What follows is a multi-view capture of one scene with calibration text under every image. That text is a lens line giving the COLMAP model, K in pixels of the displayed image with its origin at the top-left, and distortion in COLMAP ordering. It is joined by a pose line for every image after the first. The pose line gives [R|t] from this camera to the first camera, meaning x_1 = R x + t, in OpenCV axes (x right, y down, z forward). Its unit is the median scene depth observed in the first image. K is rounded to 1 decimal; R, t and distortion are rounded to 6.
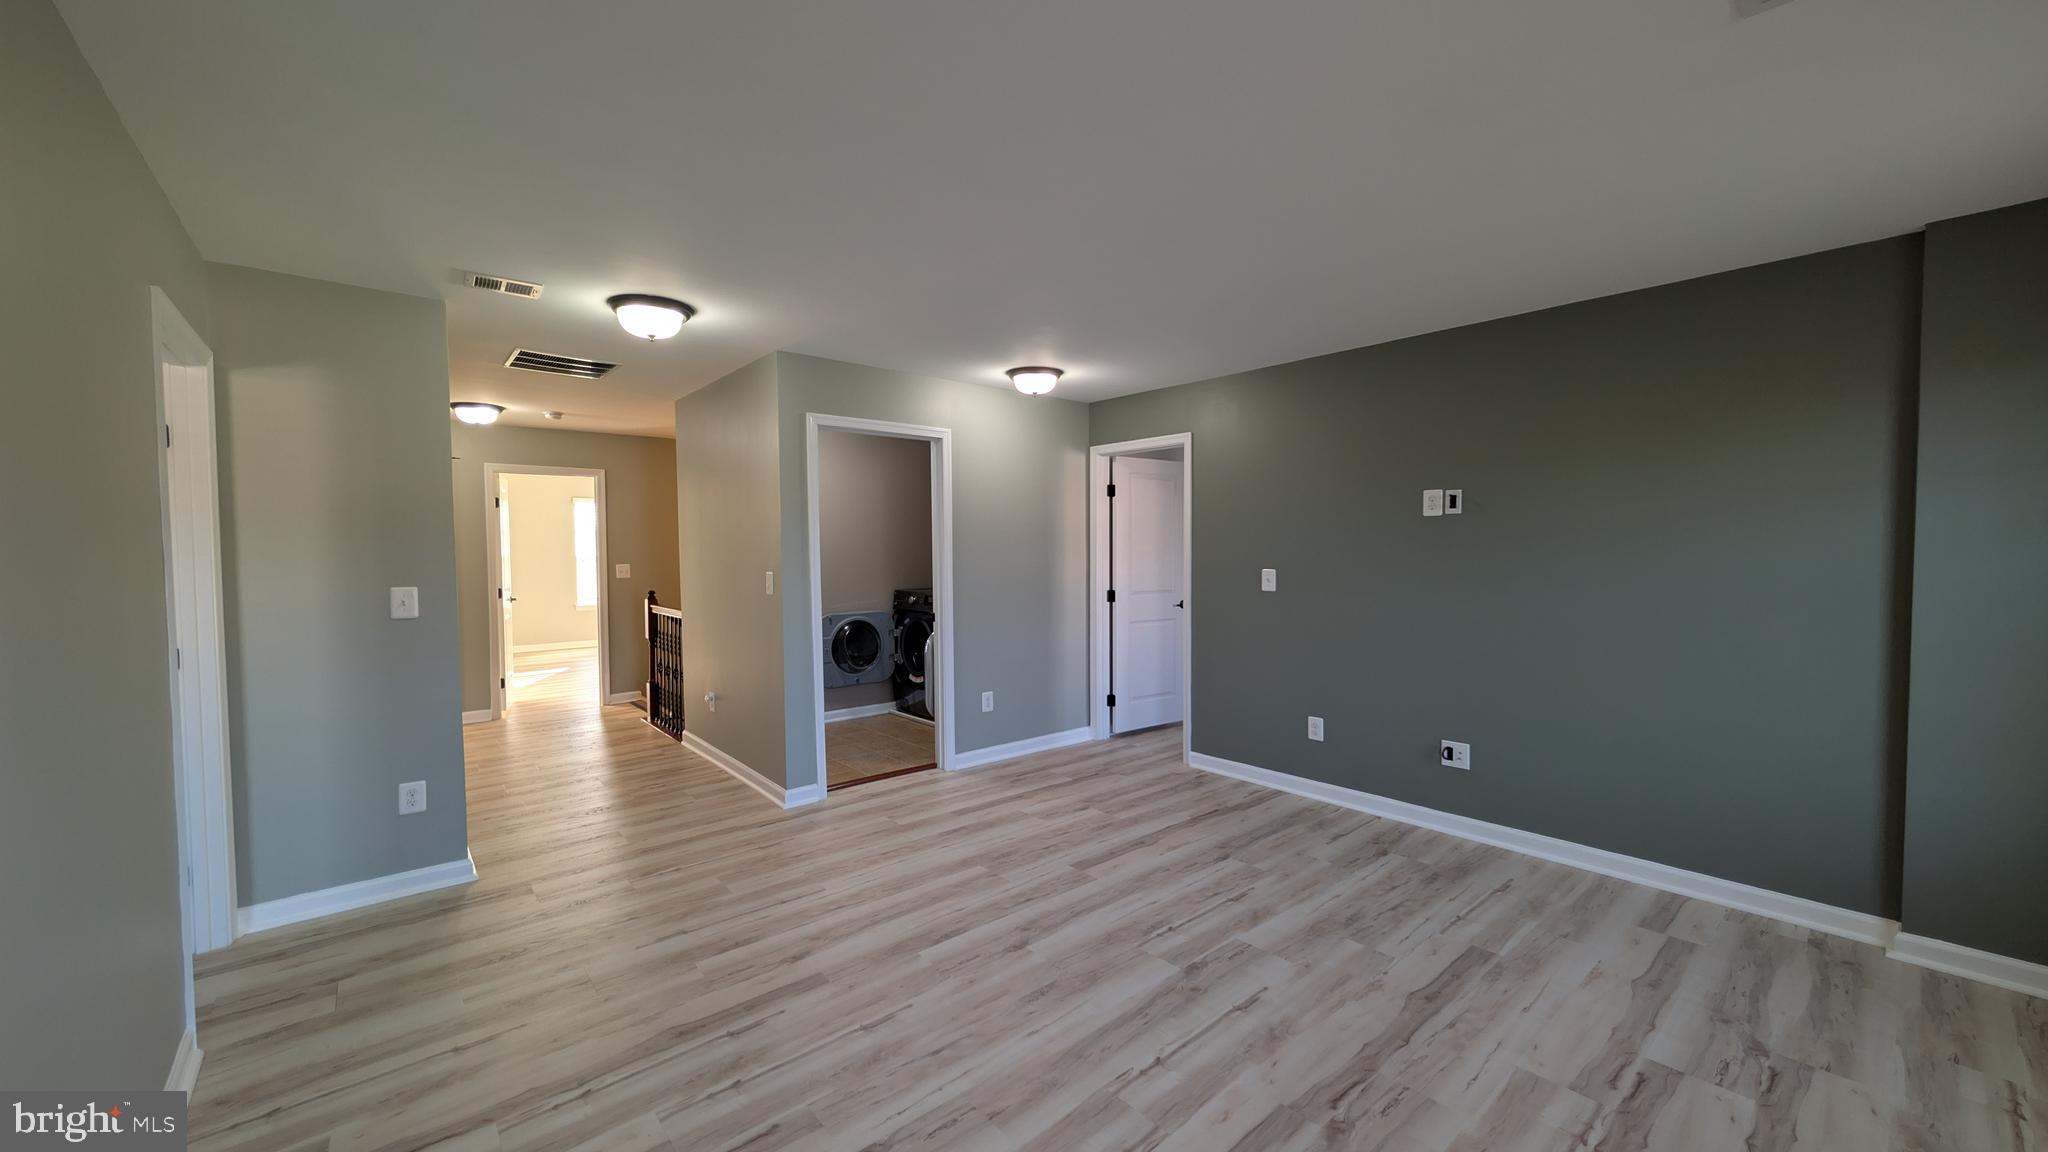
lens RADIAL K [[771.5, 0, 1020.9], [0, 771.5, 585.2], [0, 0, 1]] dist [-0.004048, 0.000833]
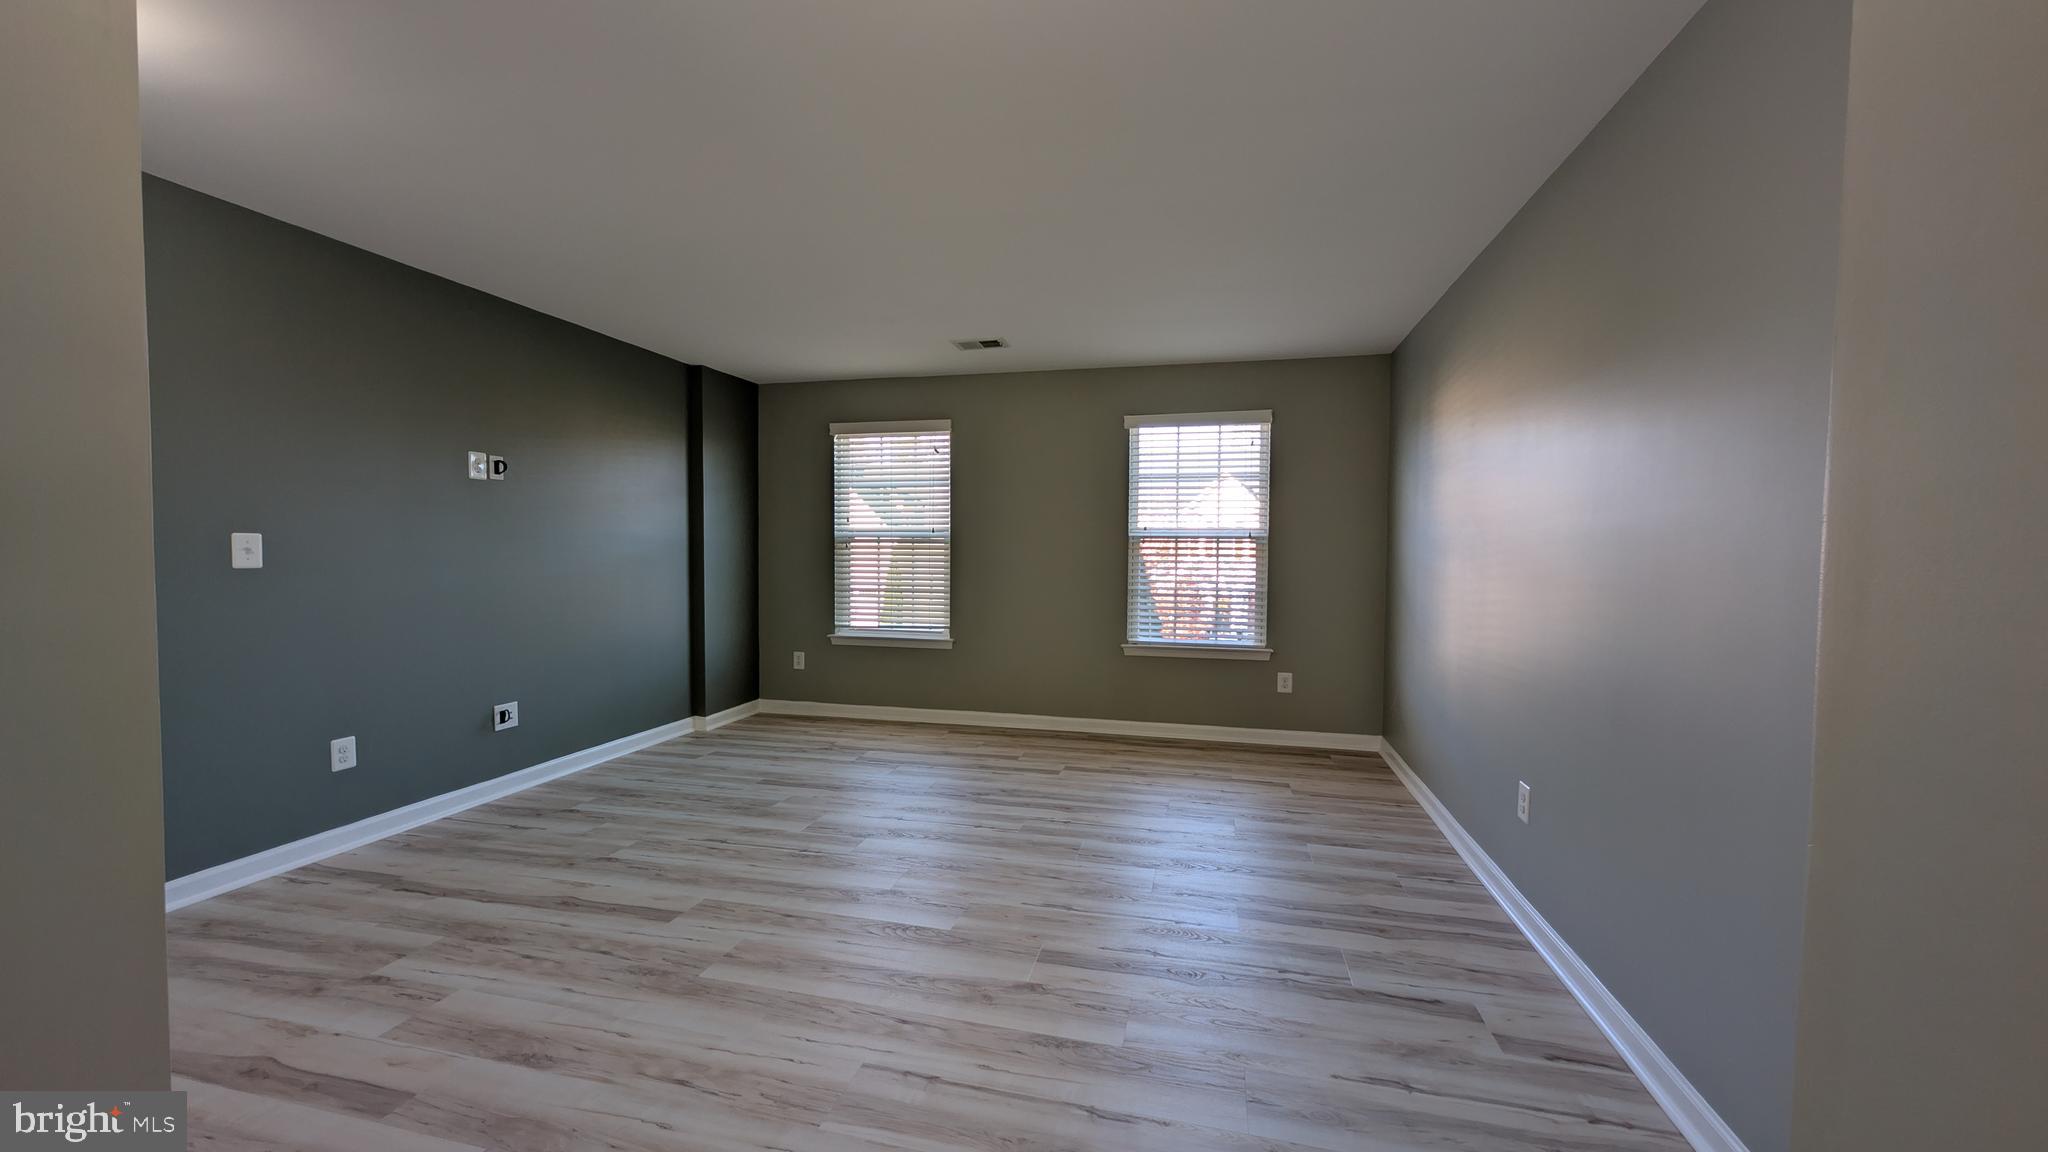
lens RADIAL K [[771.5, 0, 1020.8], [0, 771.5, 589.5], [0, 0, 1]] dist [-0.004048, 0.000833]
pose [[-0.582608, -0.041312, 0.811703, -0.726084], [0.034027, 0.996592, 0.075145, -0.001811], [-0.812041, 0.071400, -0.579216, 1.130931]]
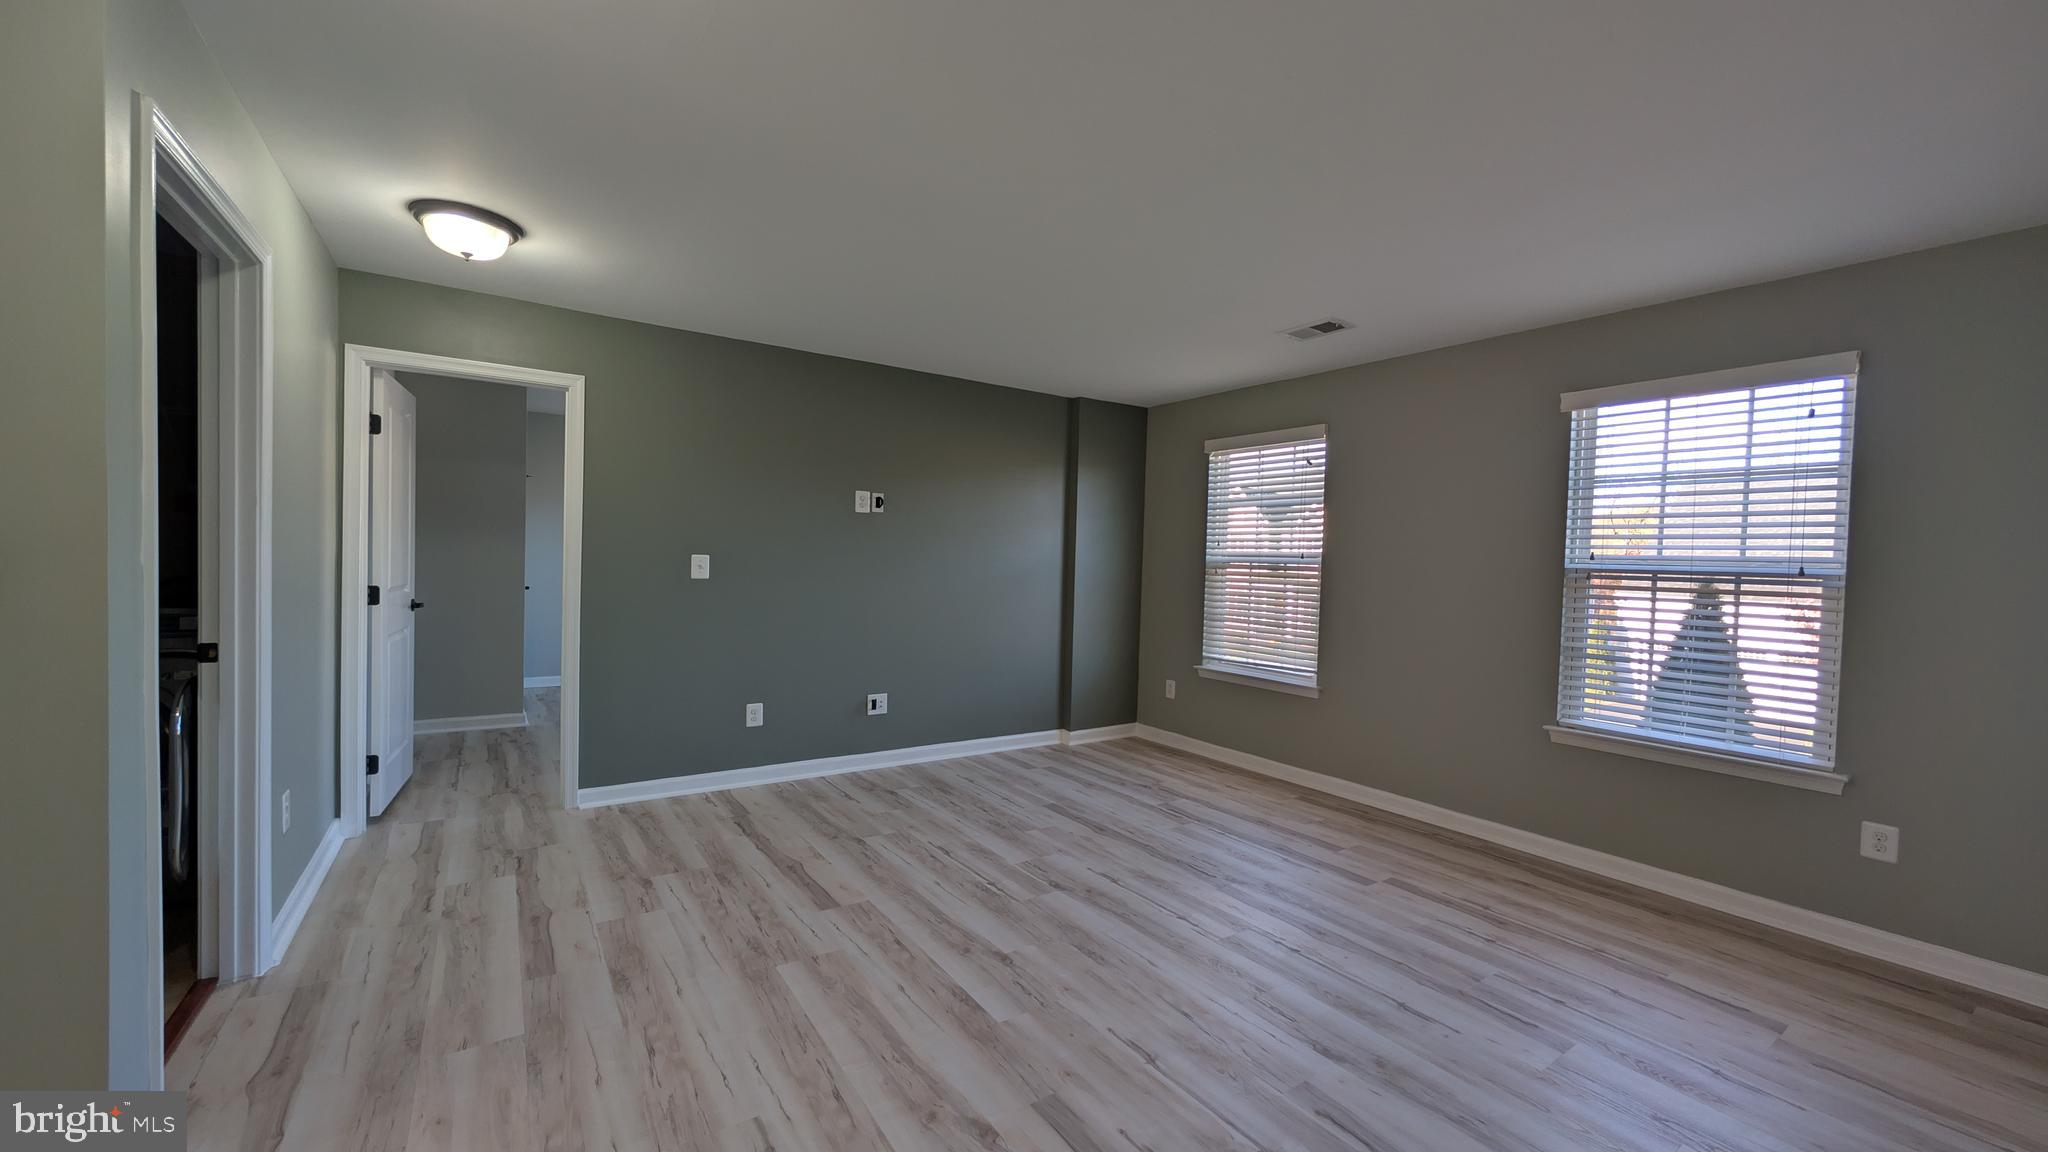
lens RADIAL K [[771.5, 0, 1018.9], [0, 771.5, 588.5], [0, 0, 1]] dist [-0.004048, 0.000833]
pose [[0.111091, -0.030996, 0.993327, -0.722464], [0.018541, 0.999404, 0.029112, -0.001822], [-0.993637, 0.015184, 0.111600, 0.691420]]
